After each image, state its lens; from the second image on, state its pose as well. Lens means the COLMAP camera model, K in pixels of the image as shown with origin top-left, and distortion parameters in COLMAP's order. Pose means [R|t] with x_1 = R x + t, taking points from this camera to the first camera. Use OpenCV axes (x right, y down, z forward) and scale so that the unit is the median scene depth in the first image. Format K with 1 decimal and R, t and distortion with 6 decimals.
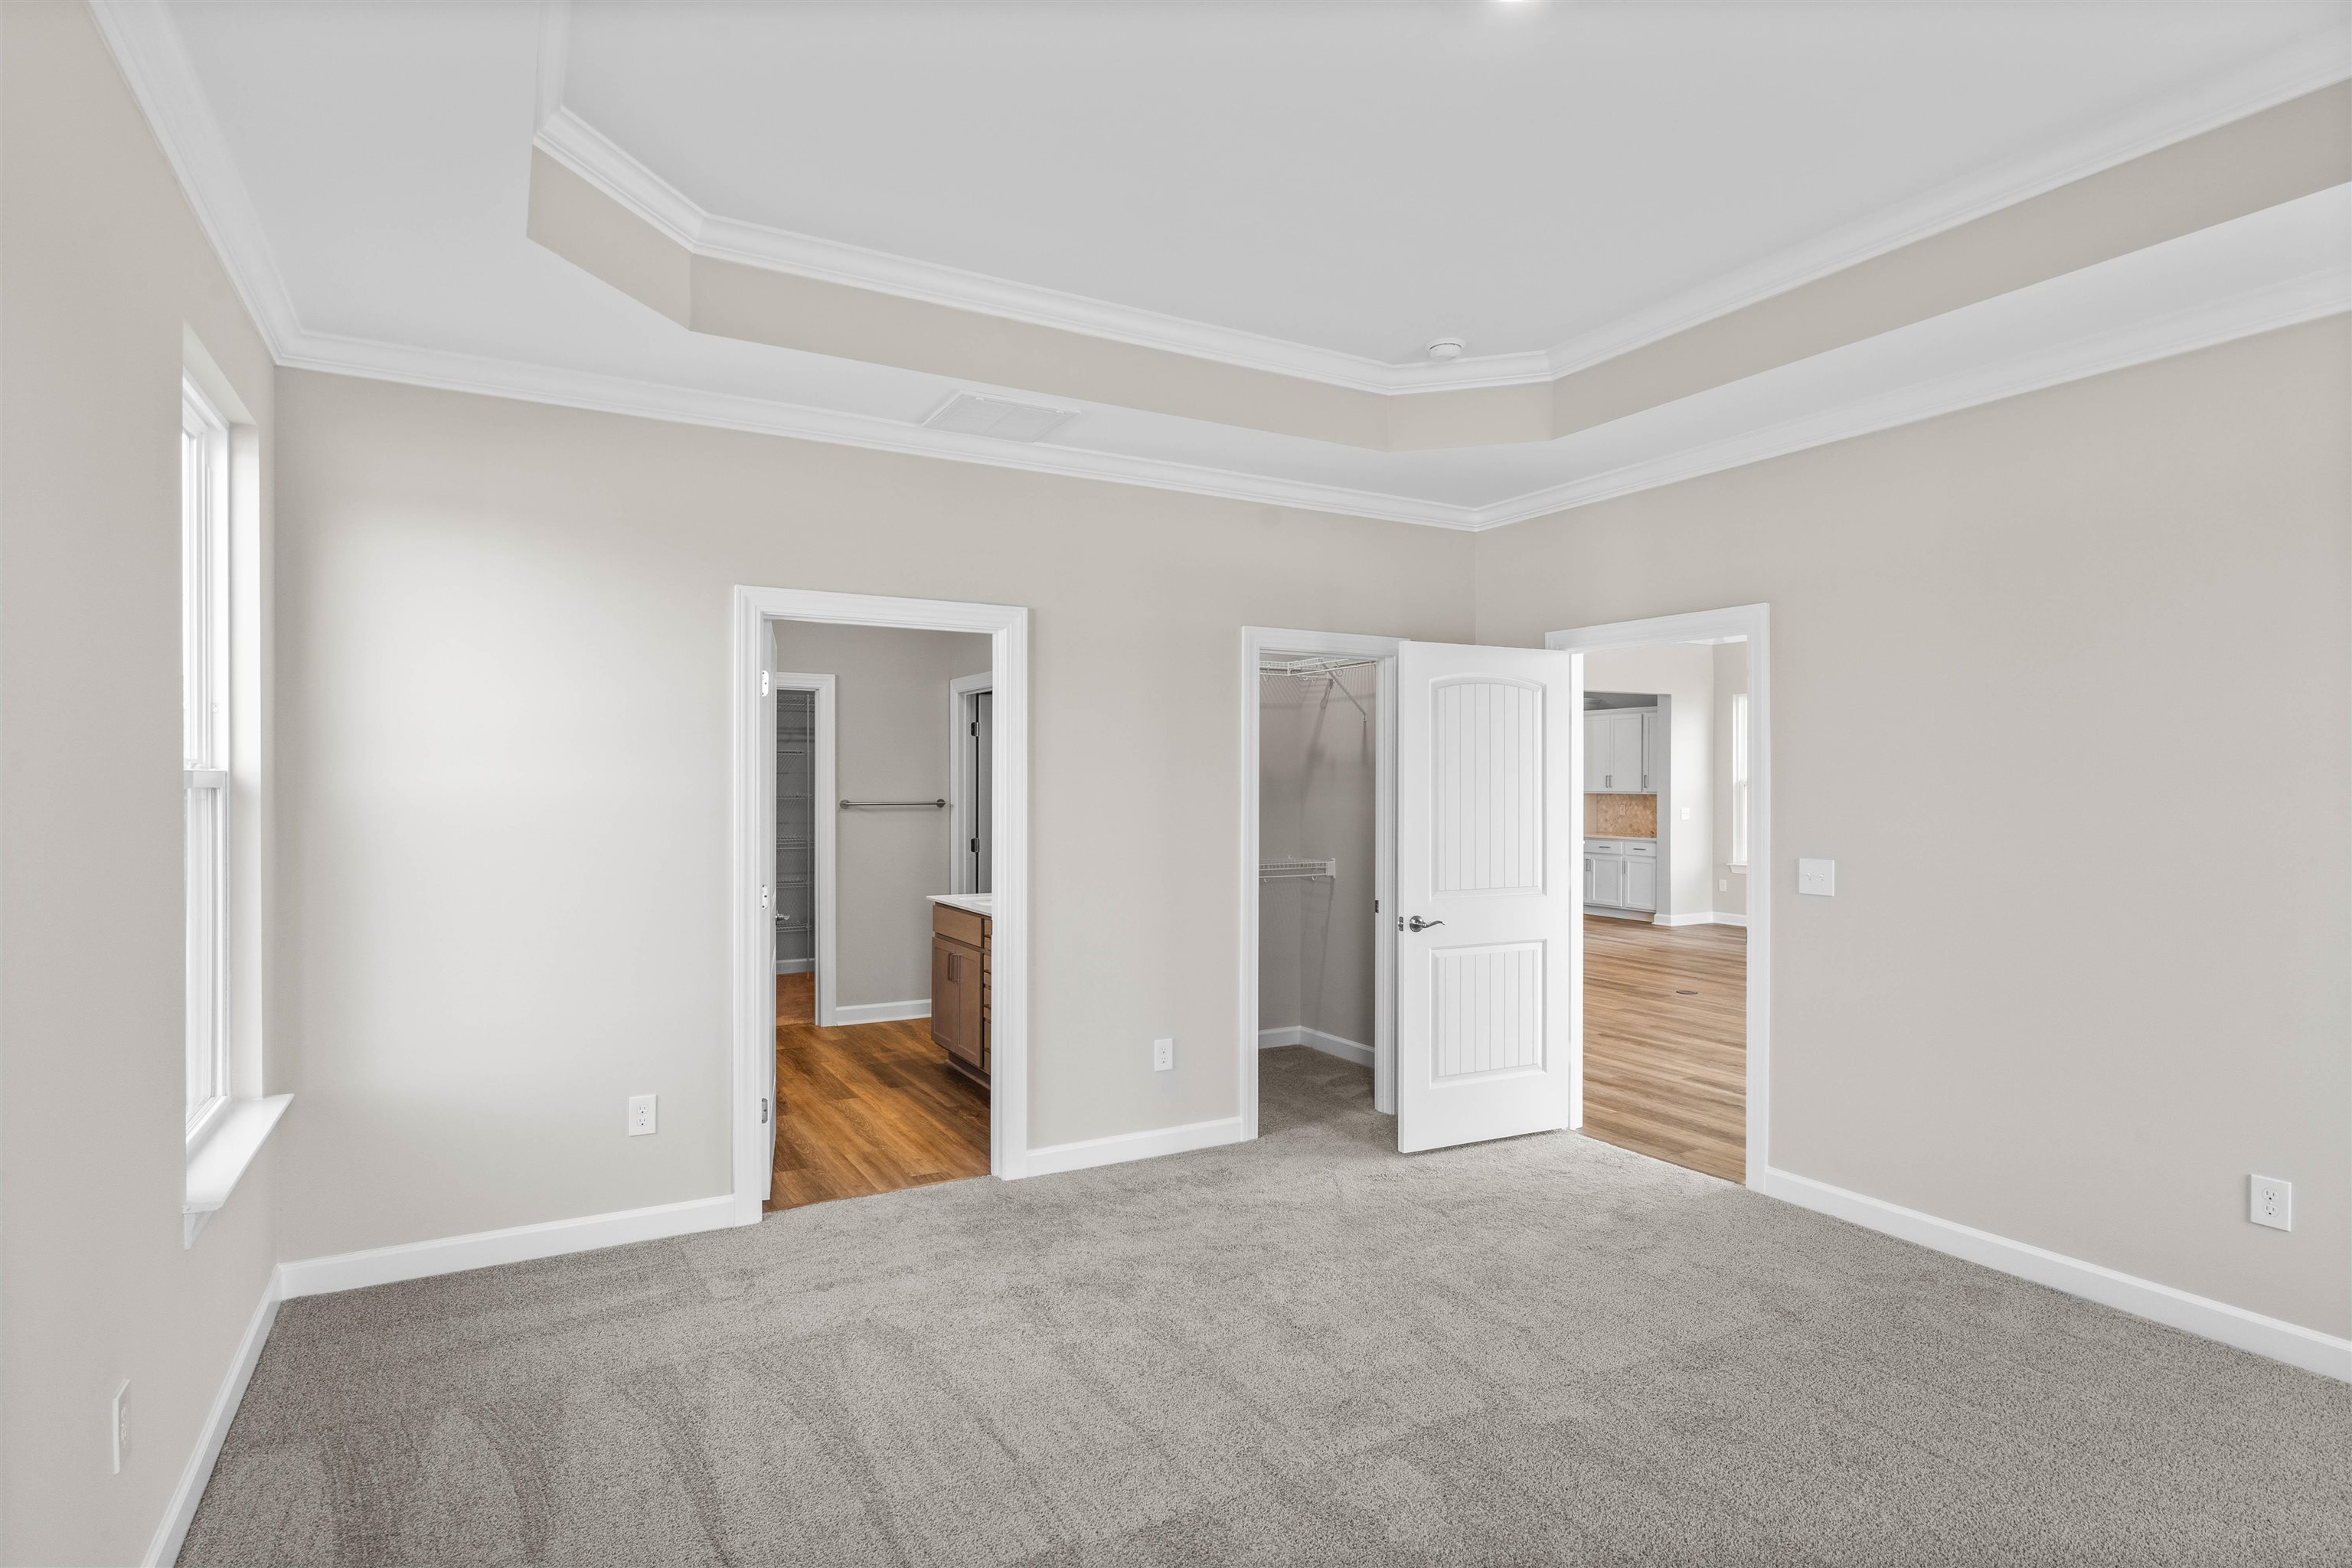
lens RADIAL K [[1216.8, 0, 1180.4], [0, 1216.8, 785.1], [0, 0, 1]] dist [0.001216, 0.001083]
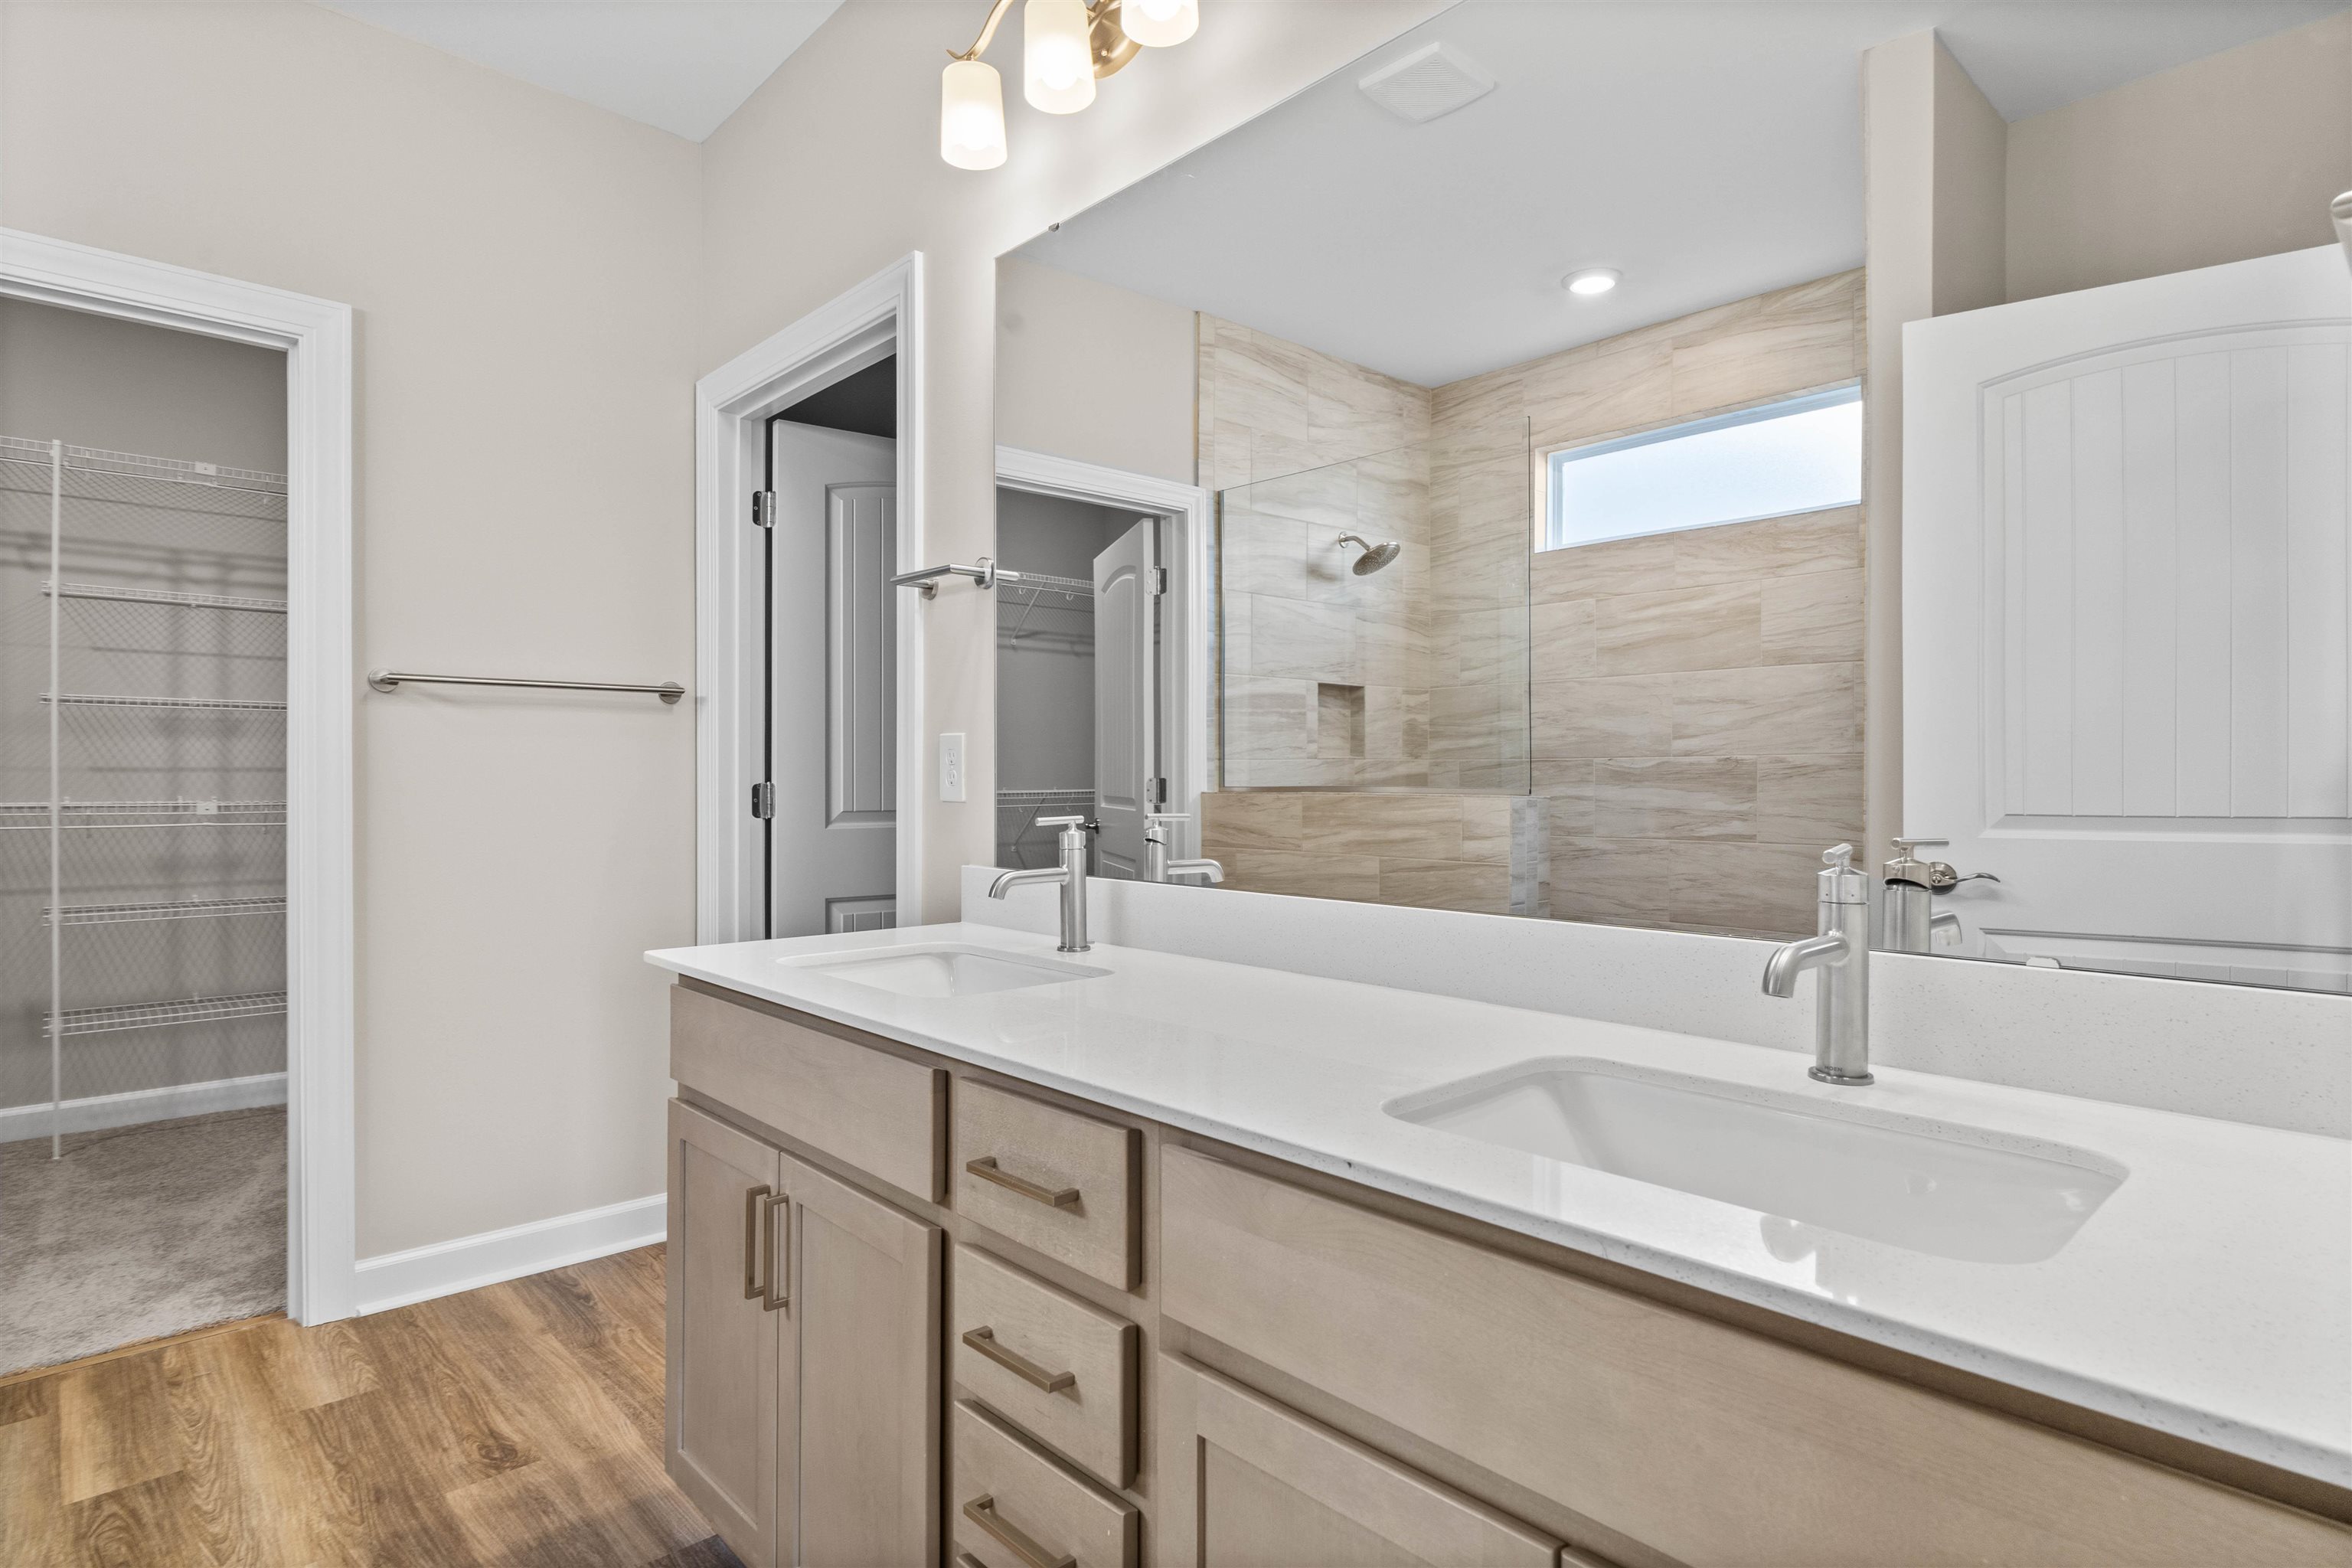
lens RADIAL K [[1216.8, 0, 1178.6], [0, 1216.8, 785.2], [0, 0, 1]] dist [0.001216, 0.001083]
pose [[0.974955, 0.000085, 0.222400, -0.130194], [-0.000231, 1.000000, 0.000629, 0.046266], [-0.222400, -0.000665, 0.974955, 0.605944]]
